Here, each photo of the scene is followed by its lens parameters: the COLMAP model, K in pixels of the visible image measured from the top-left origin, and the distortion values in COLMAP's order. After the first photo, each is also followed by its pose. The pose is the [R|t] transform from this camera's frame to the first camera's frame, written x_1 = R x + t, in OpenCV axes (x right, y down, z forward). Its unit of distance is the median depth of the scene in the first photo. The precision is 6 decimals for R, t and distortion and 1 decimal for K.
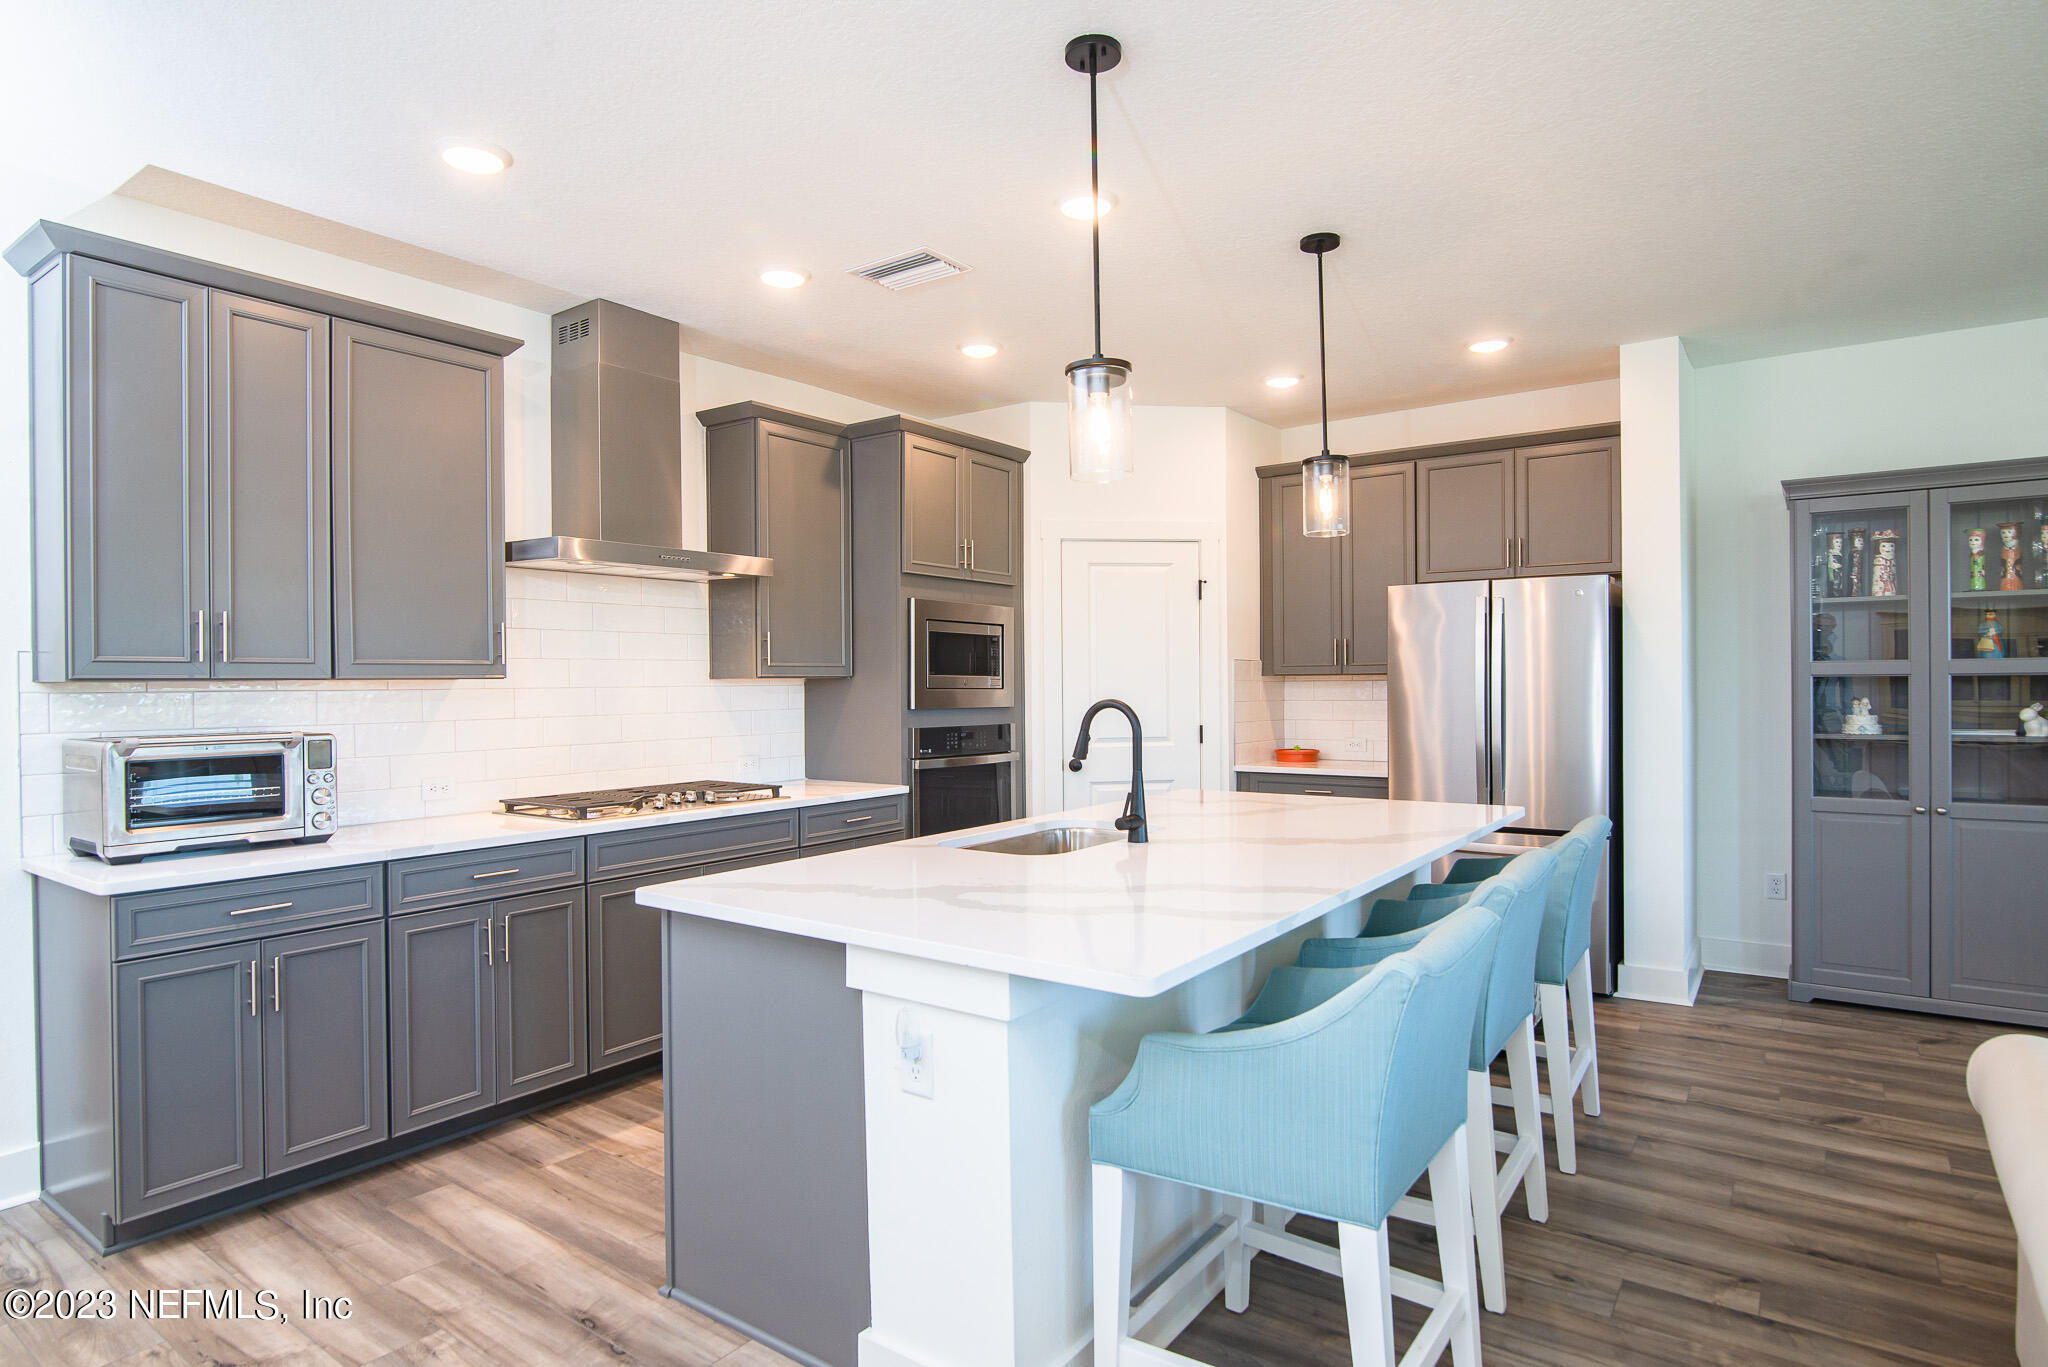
lens RADIAL K [[1118.2, 0, 1033.4], [0, 1118.2, 687.3], [0, 0, 1]] dist [-0.006856, -0.000191]
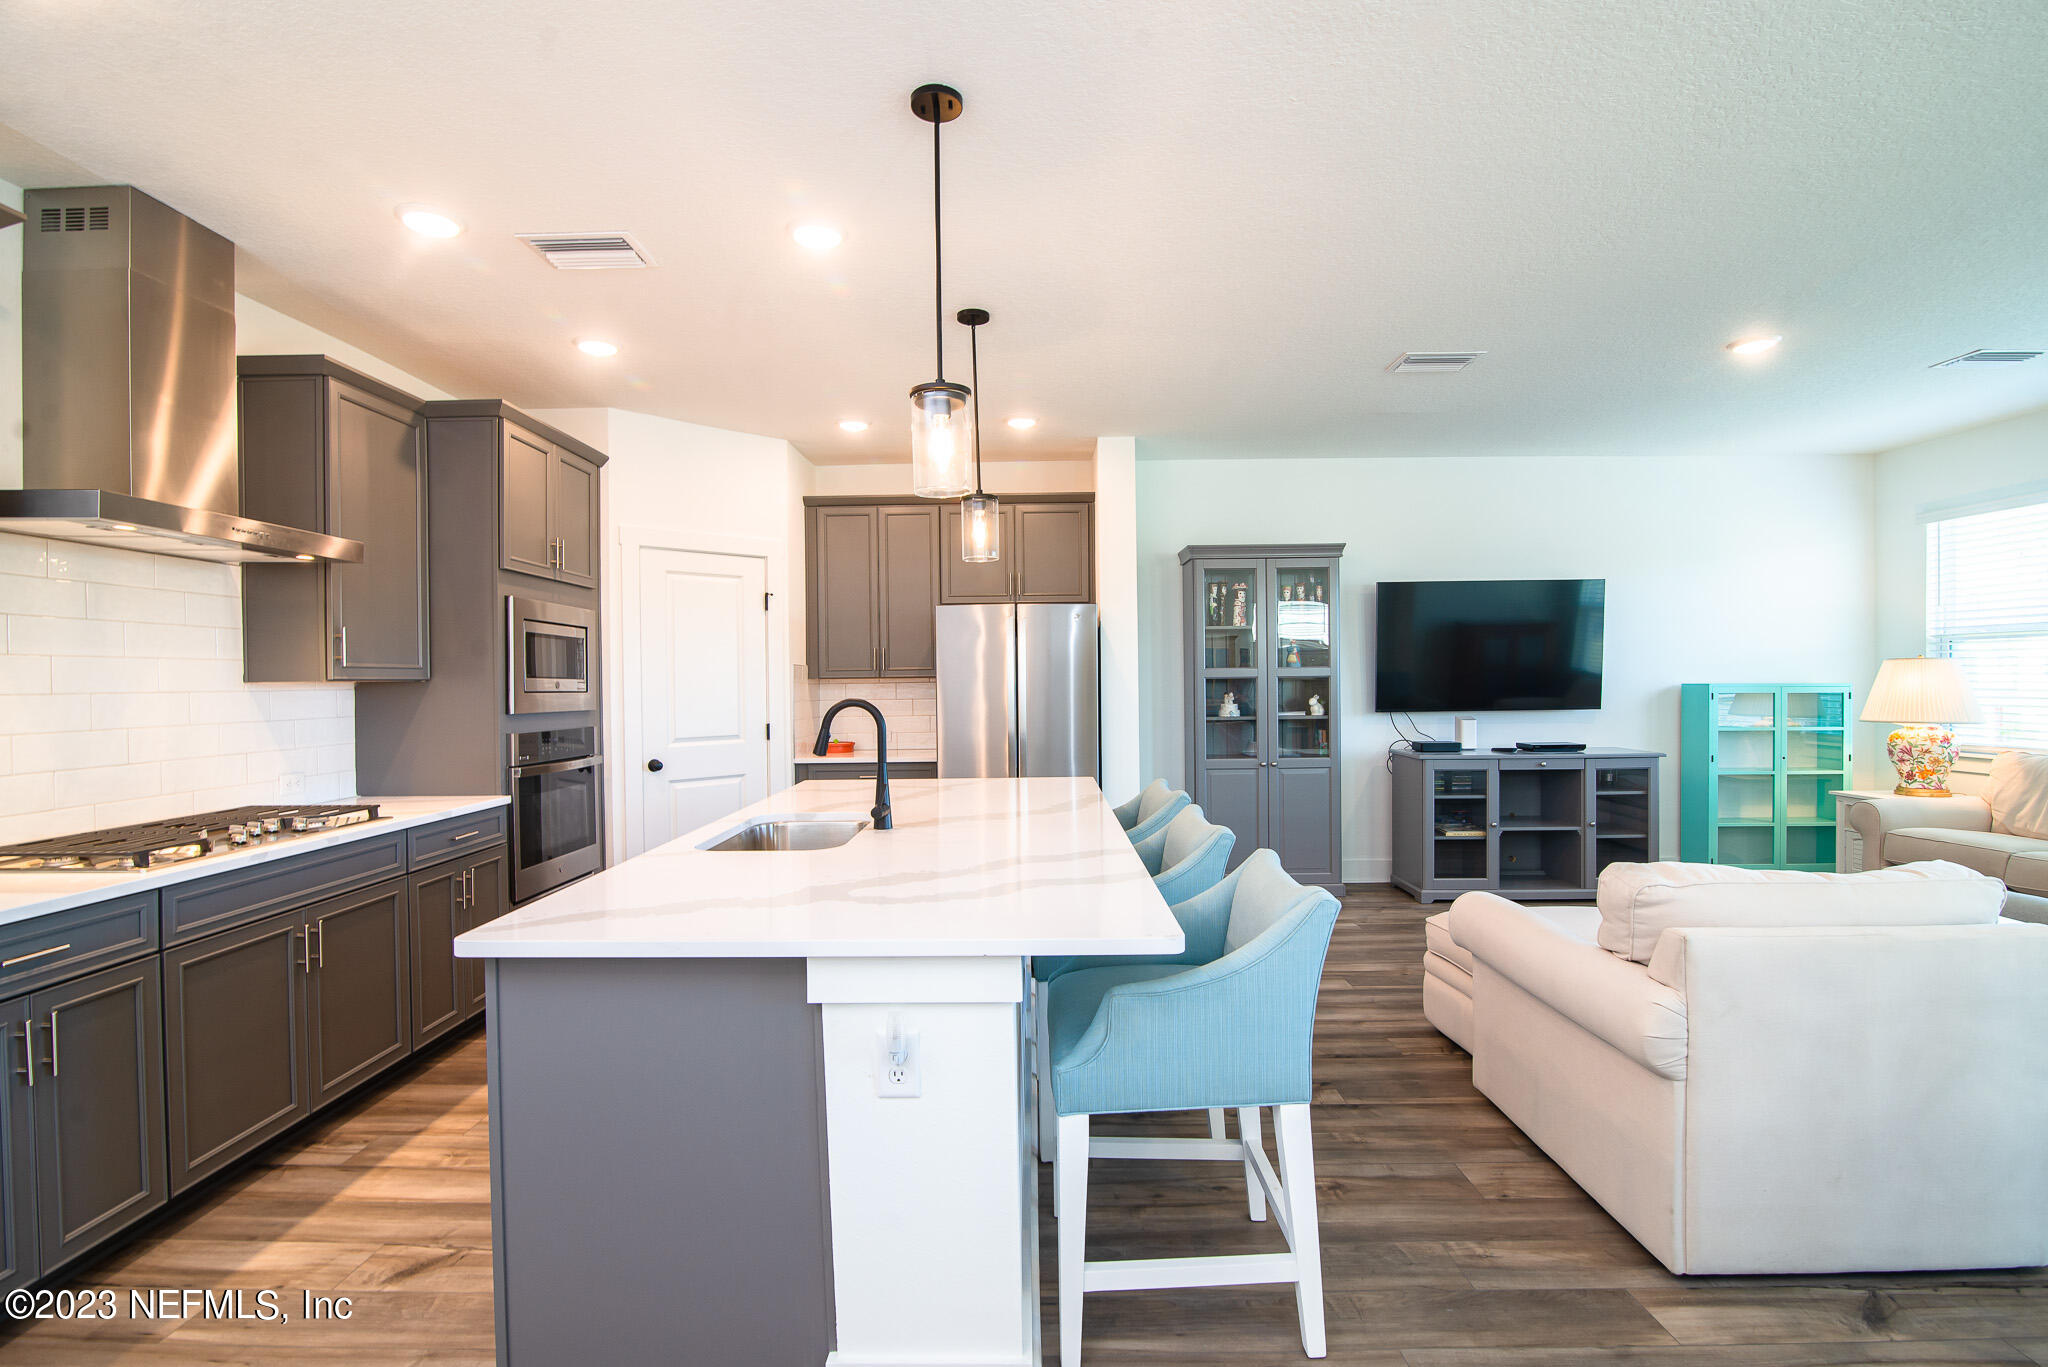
lens RADIAL K [[937.3, 0, 1029.5], [0, 937.3, 686.2], [0, 0, 1]] dist [-0.017017, 0.001244]
pose [[0.818074, -0.005136, 0.575090, -0.225032], [0.008039, 0.999965, -0.002505, 0.001832], [-0.575056, 0.006673, 0.818087, 0.118049]]
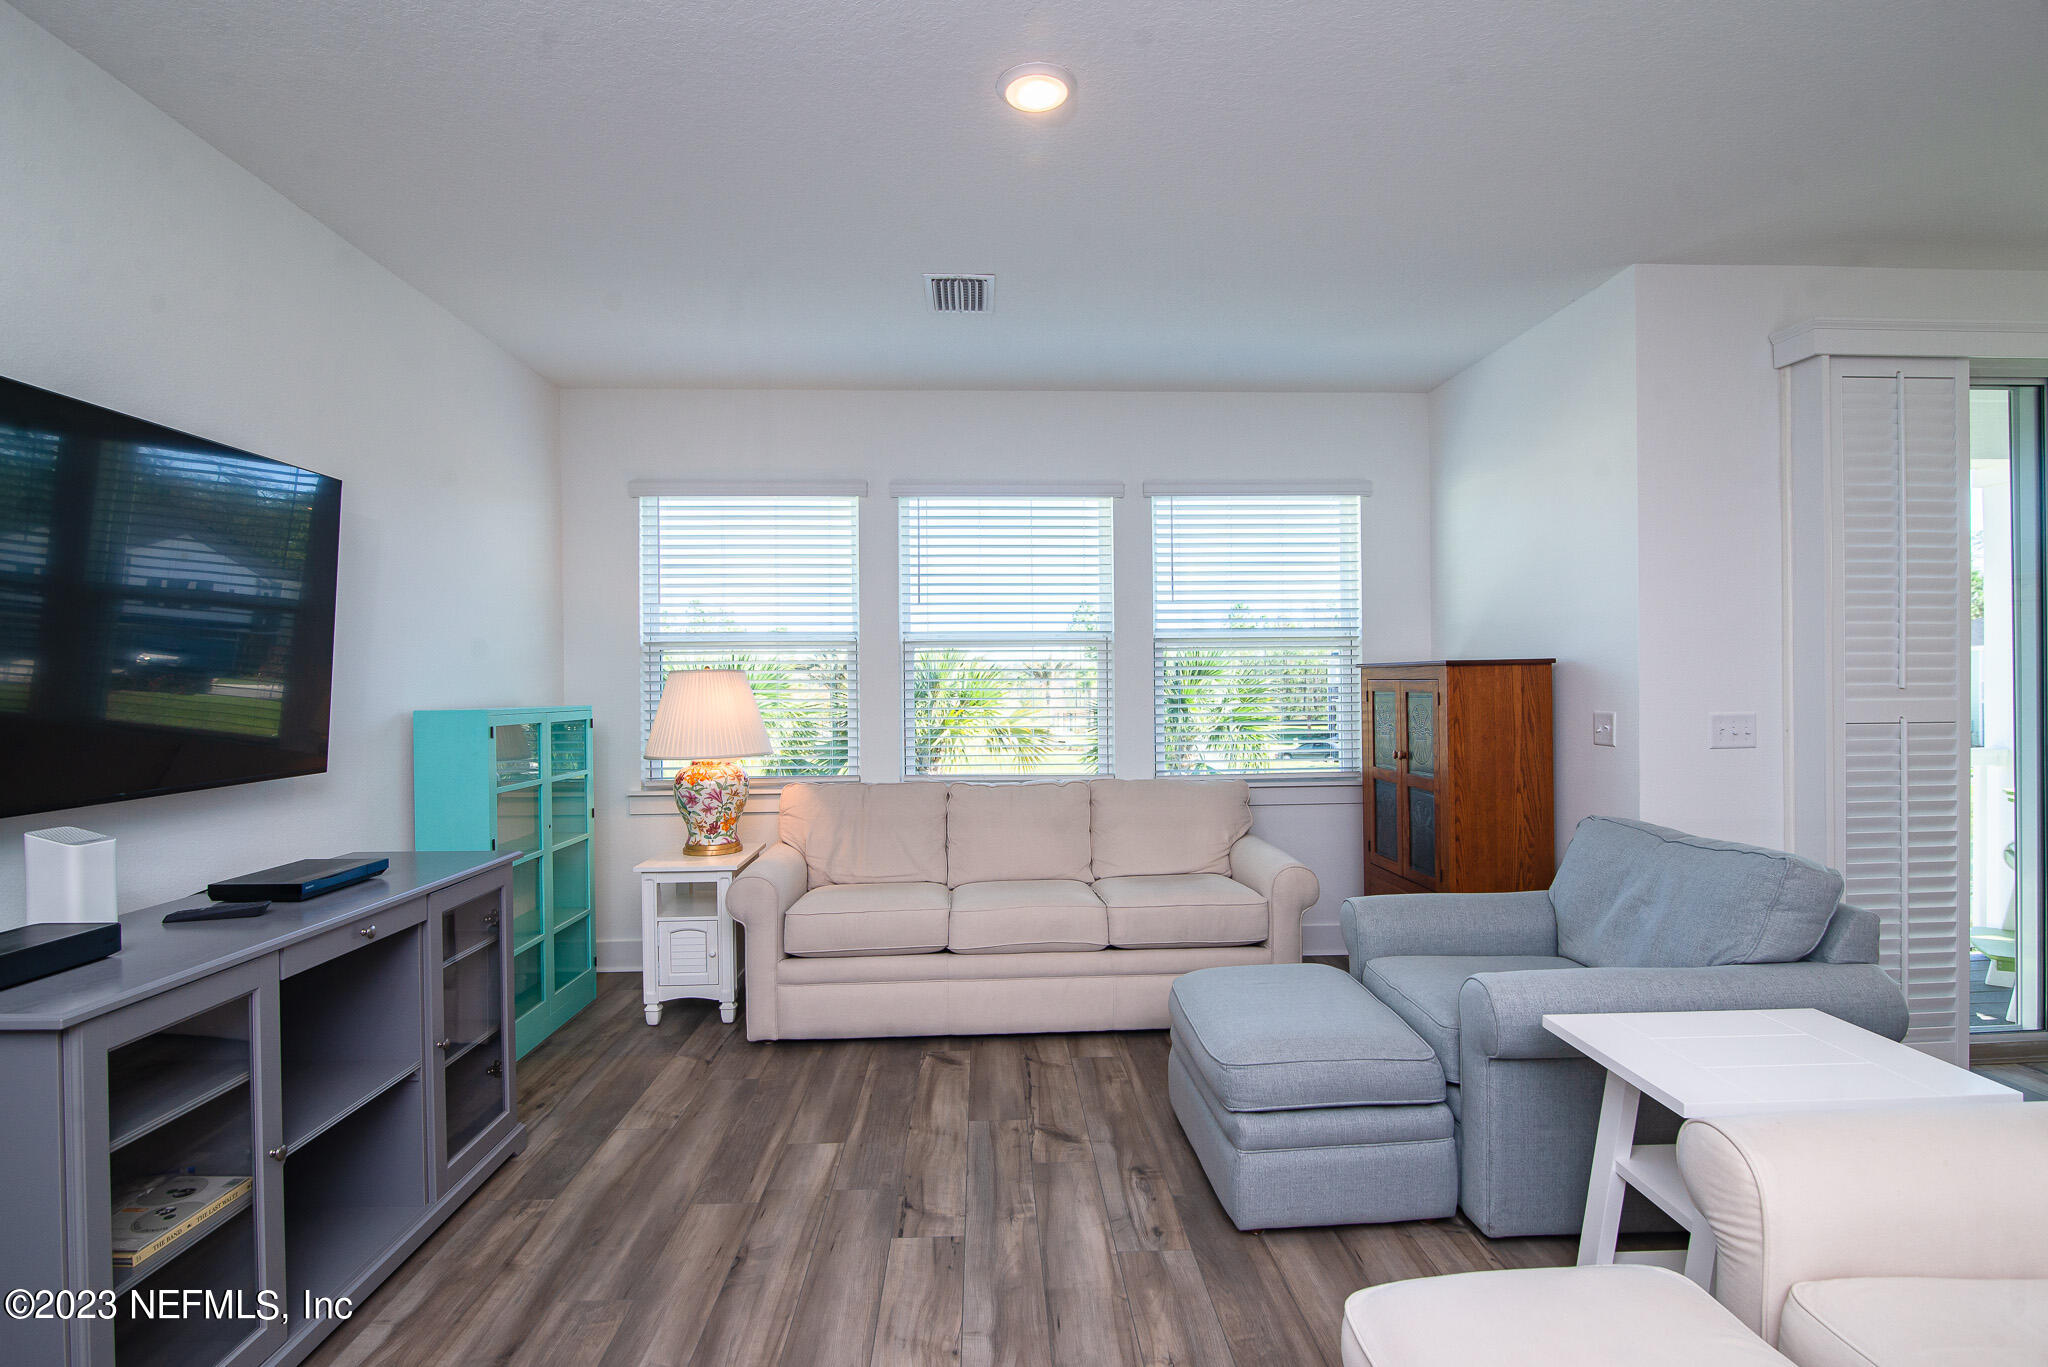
lens RADIAL K [[1008.7, 0, 1029.1], [0, 1008.7, 678.0], [0, 0, 1]] dist [-0.015455, 0.001716]
pose [[-0.607210, 0.014992, 0.794400, 0.454224], [0.019498, 0.999802, -0.003965, -0.010868], [-0.794302, 0.013081, -0.607382, 0.797315]]
